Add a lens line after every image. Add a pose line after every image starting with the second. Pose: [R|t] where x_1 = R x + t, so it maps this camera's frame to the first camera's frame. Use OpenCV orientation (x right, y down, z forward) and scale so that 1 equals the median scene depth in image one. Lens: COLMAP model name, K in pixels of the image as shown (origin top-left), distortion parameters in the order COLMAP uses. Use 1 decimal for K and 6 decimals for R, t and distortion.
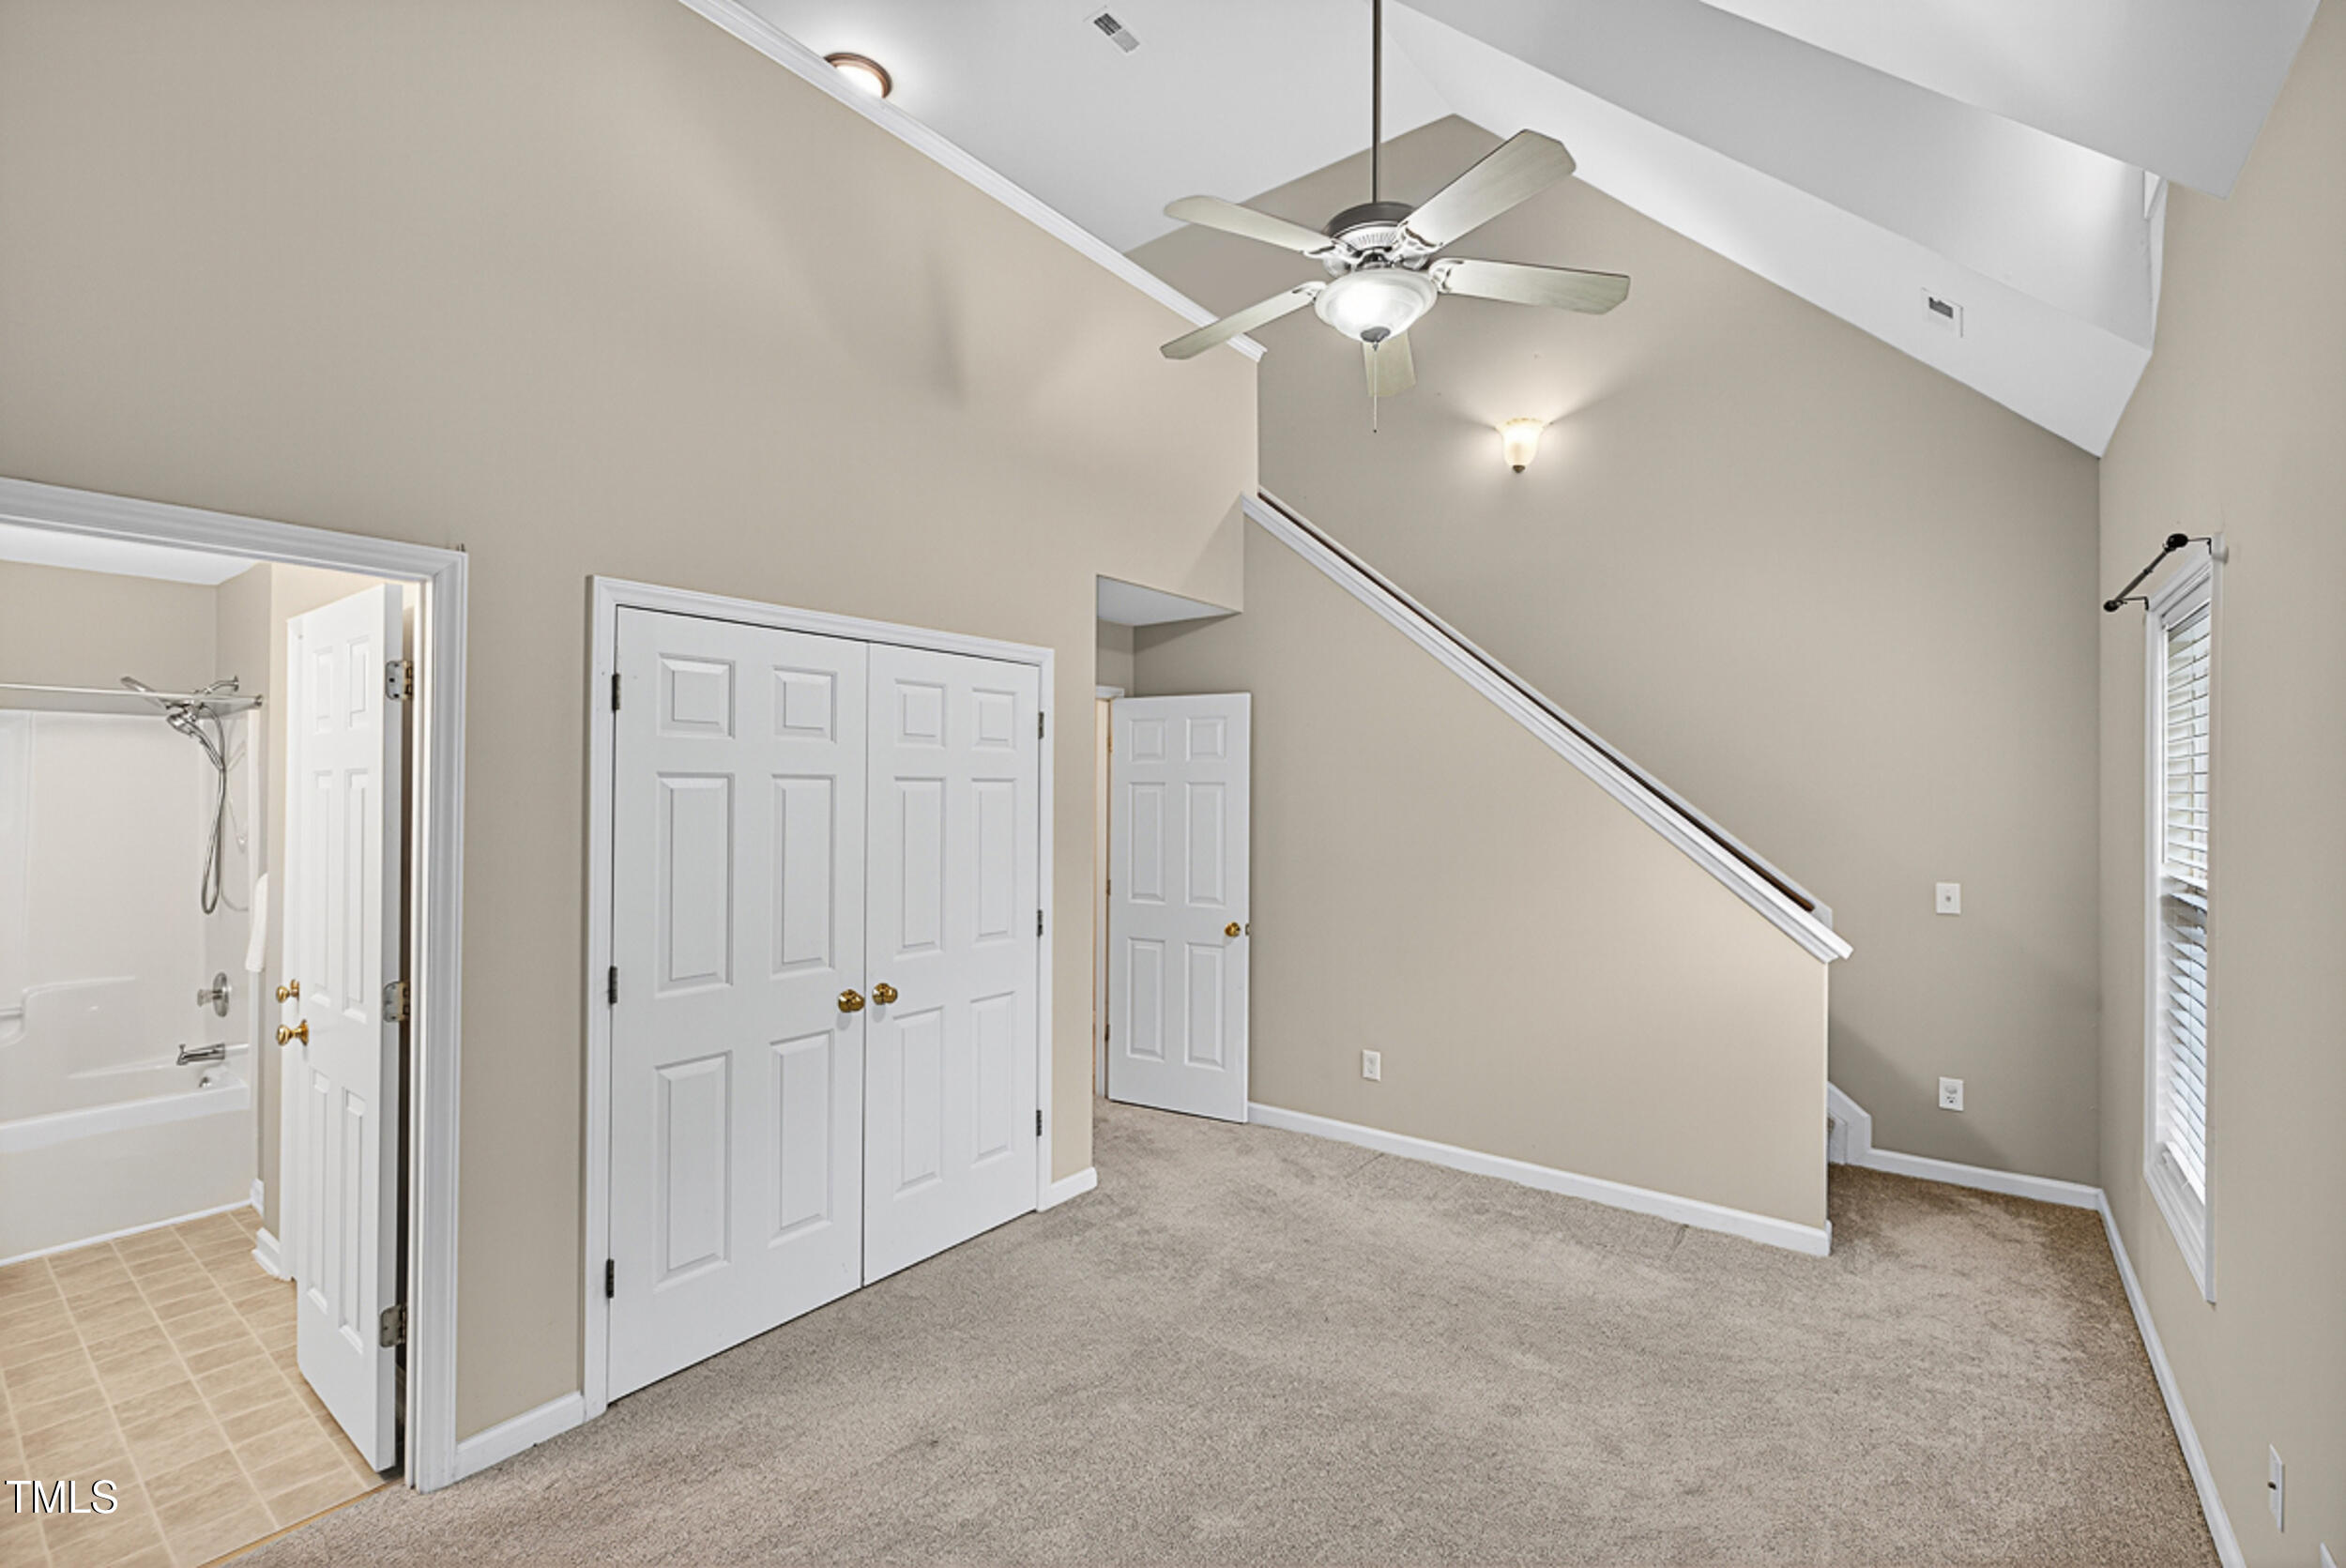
lens RADIAL K [[1021.3, 0, 1180.1], [0, 1021.3, 784.4], [0, 0, 1]] dist [0.020249, -0.008292]
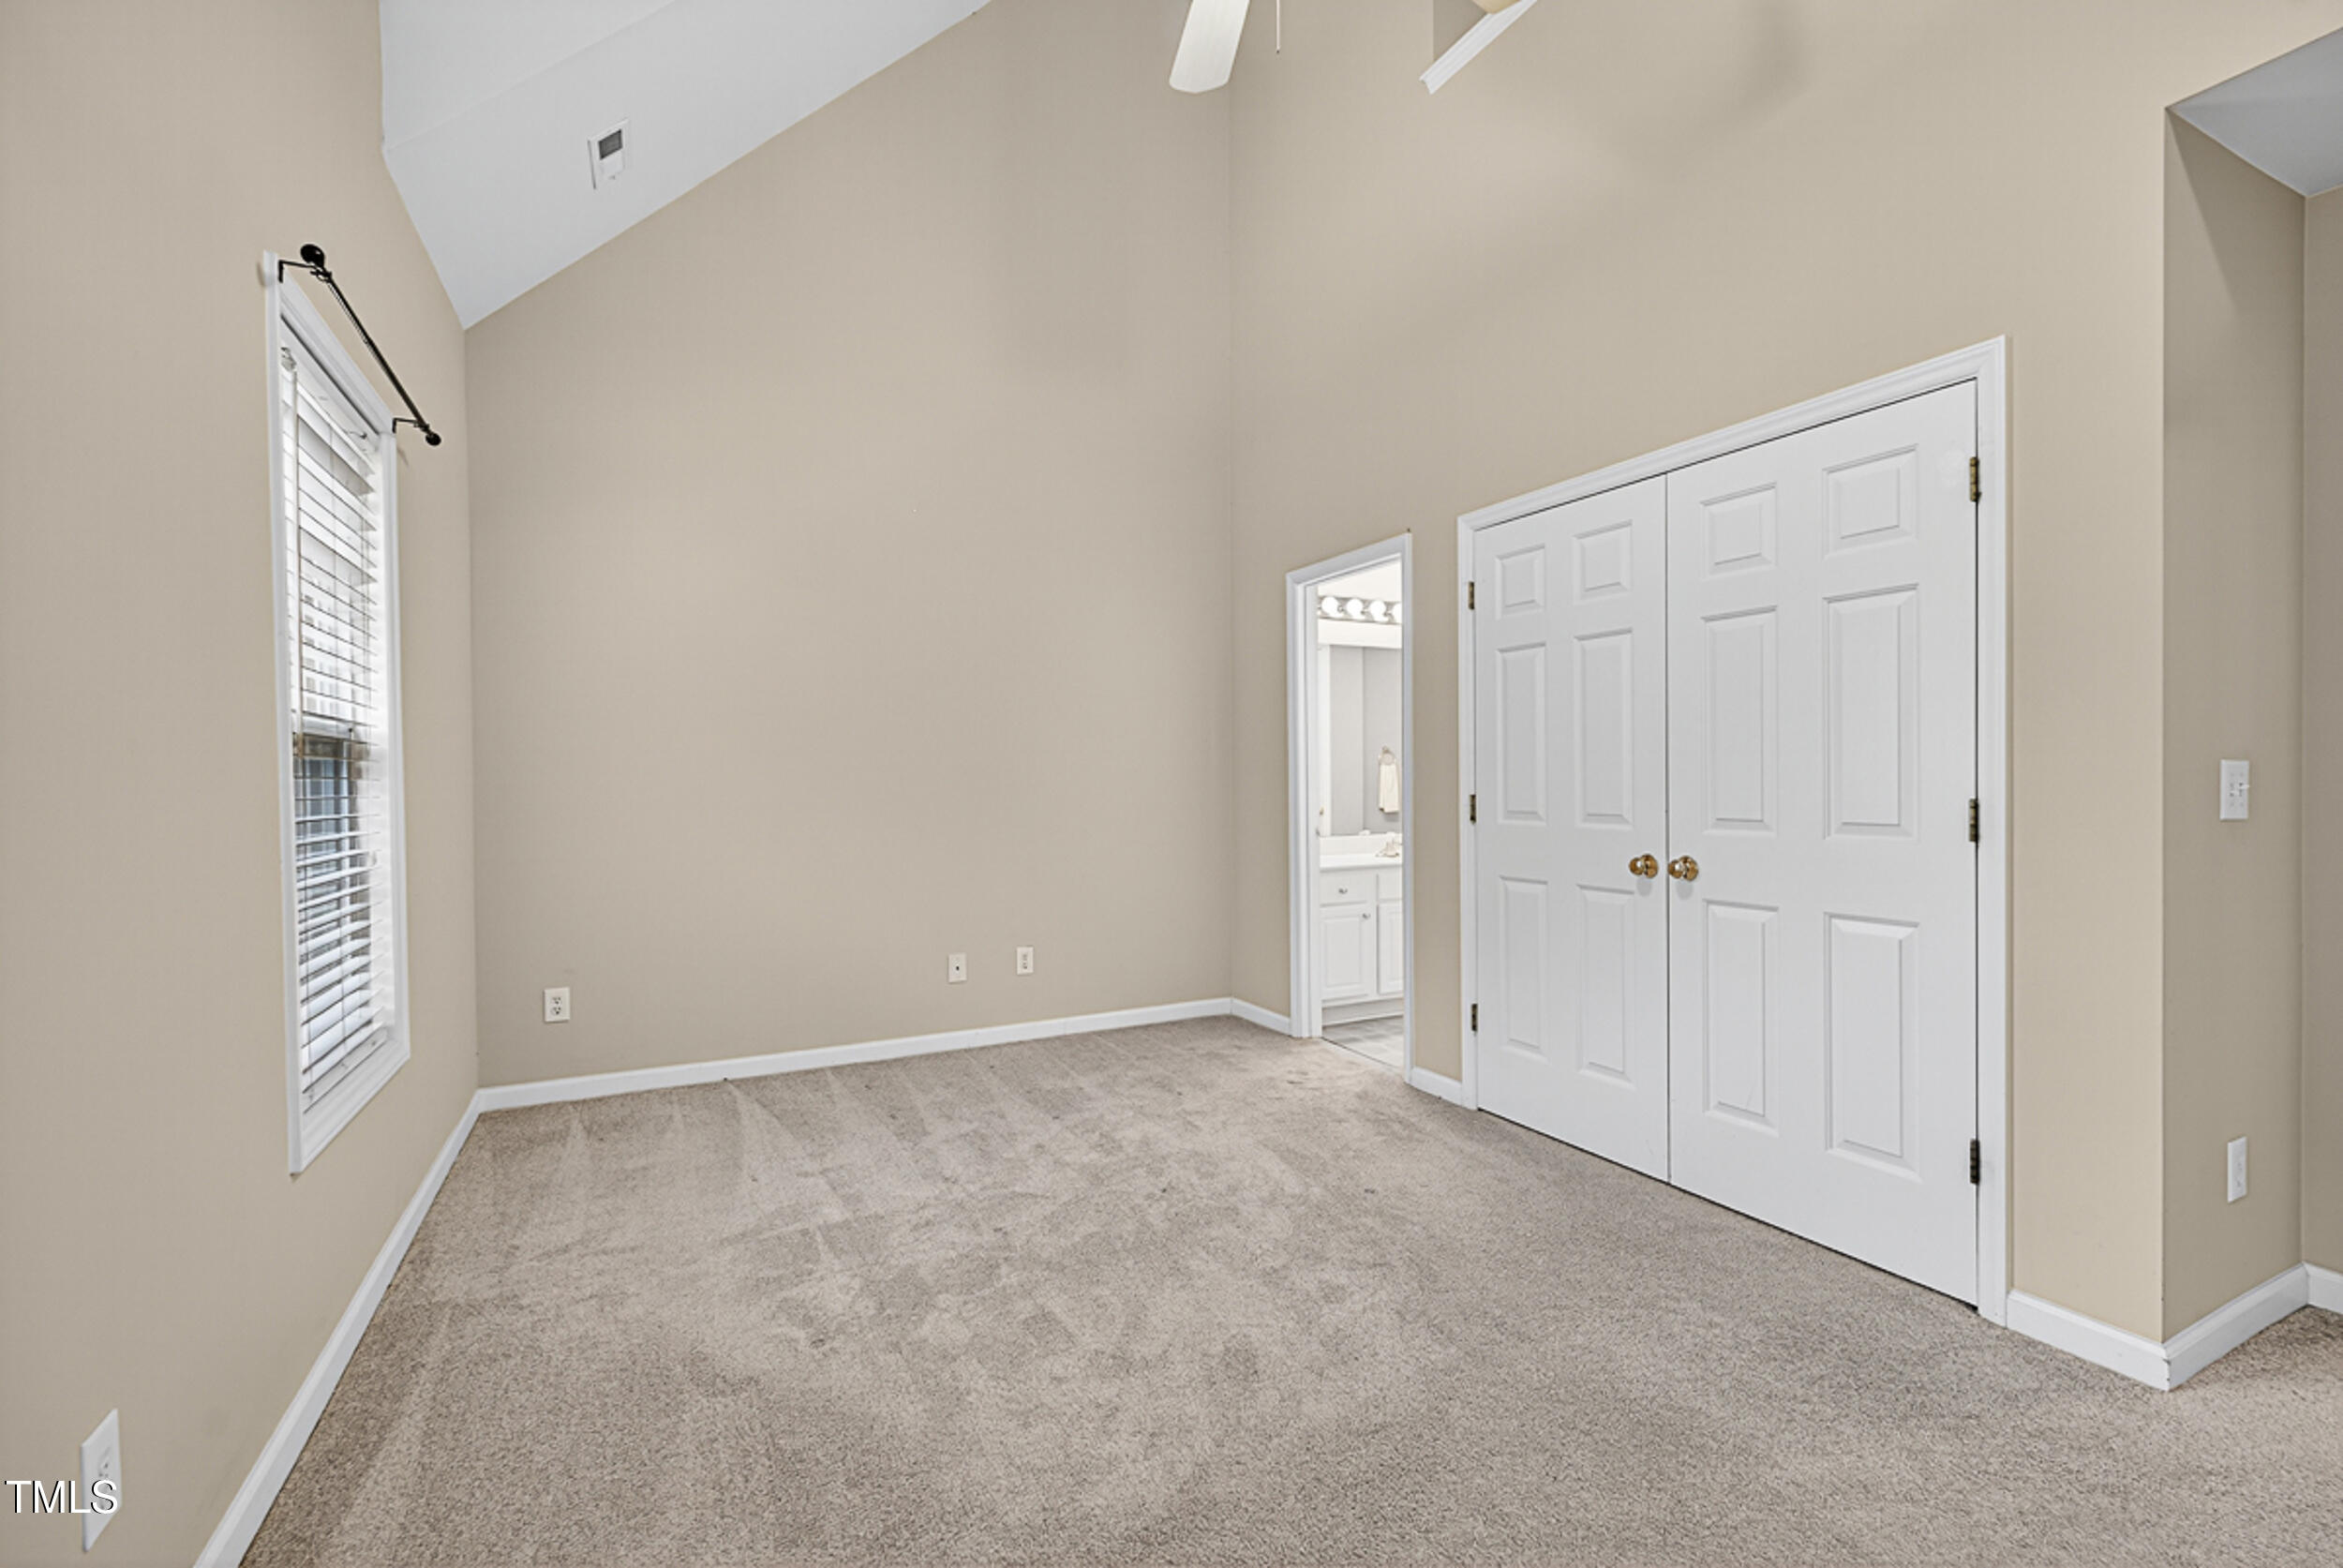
lens RADIAL K [[1020.1, 0, 1178.6], [0, 1020.1, 784.4], [0, 0, 1]] dist [0.020249, -0.008292]
pose [[-0.432619, 0.005376, -0.901561, 1.096132], [0.013198, 0.999913, -0.000371, 0.202294], [0.901480, -0.012059, -0.432652, 1.572368]]
